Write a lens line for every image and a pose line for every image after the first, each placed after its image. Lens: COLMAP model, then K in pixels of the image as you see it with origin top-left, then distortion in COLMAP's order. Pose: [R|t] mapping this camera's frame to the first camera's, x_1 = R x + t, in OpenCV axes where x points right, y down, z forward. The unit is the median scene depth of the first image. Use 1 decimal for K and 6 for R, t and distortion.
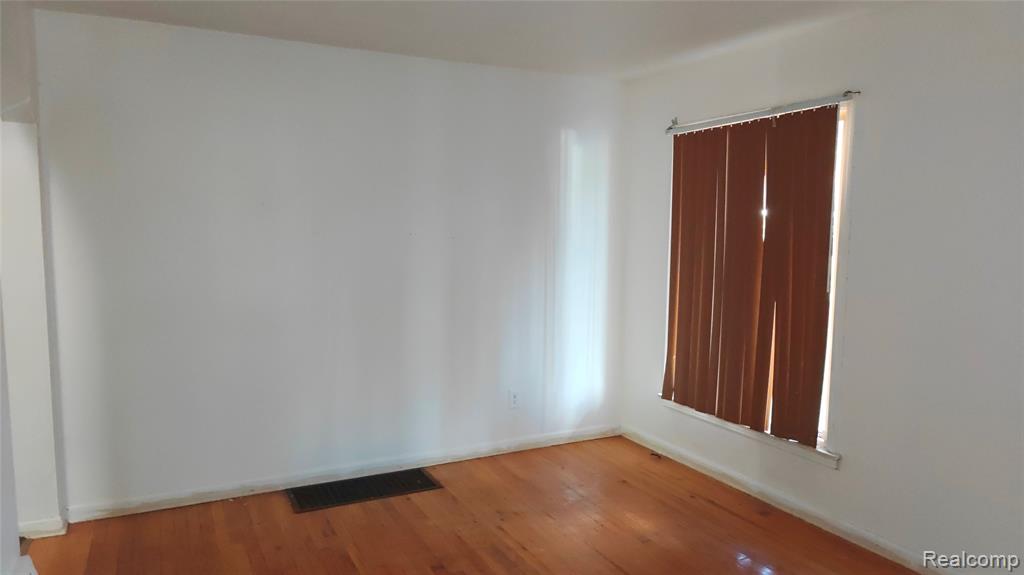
lens RADIAL K [[700.2, 0, 511.4], [0, 700.2, 286.3], [0, 0, 1]] dist [0.033042, -0.026625]
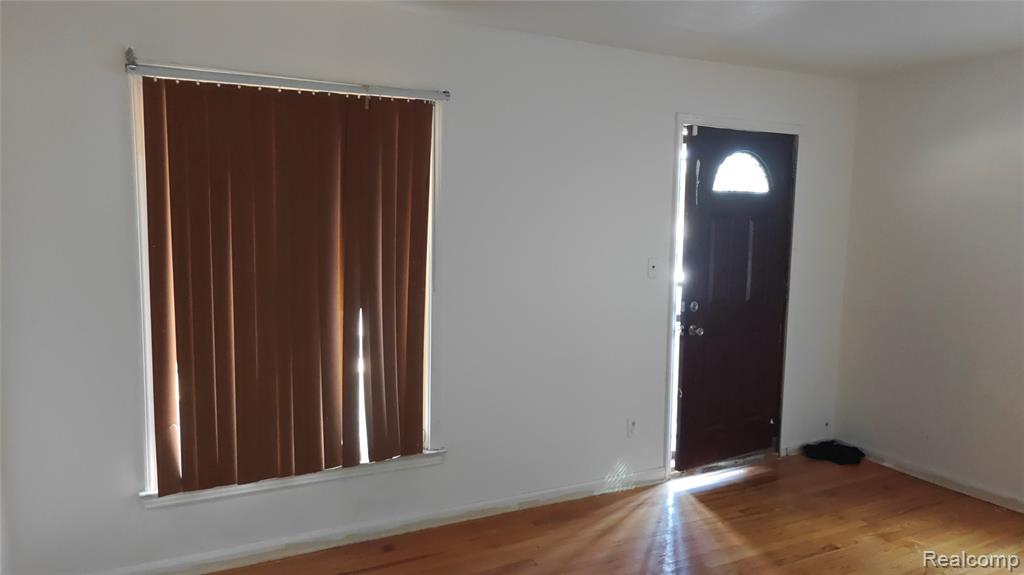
lens RADIAL K [[626.8, 0, 512.1], [0, 626.8, 294.4], [0, 0, 1]] dist [-0.001470, -0.000310]
pose [[0.029355, -0.102125, 0.994338, -0.384848], [0.084808, 0.991435, 0.099323, -0.060439], [-0.995965, 0.081413, 0.037764, 0.780160]]
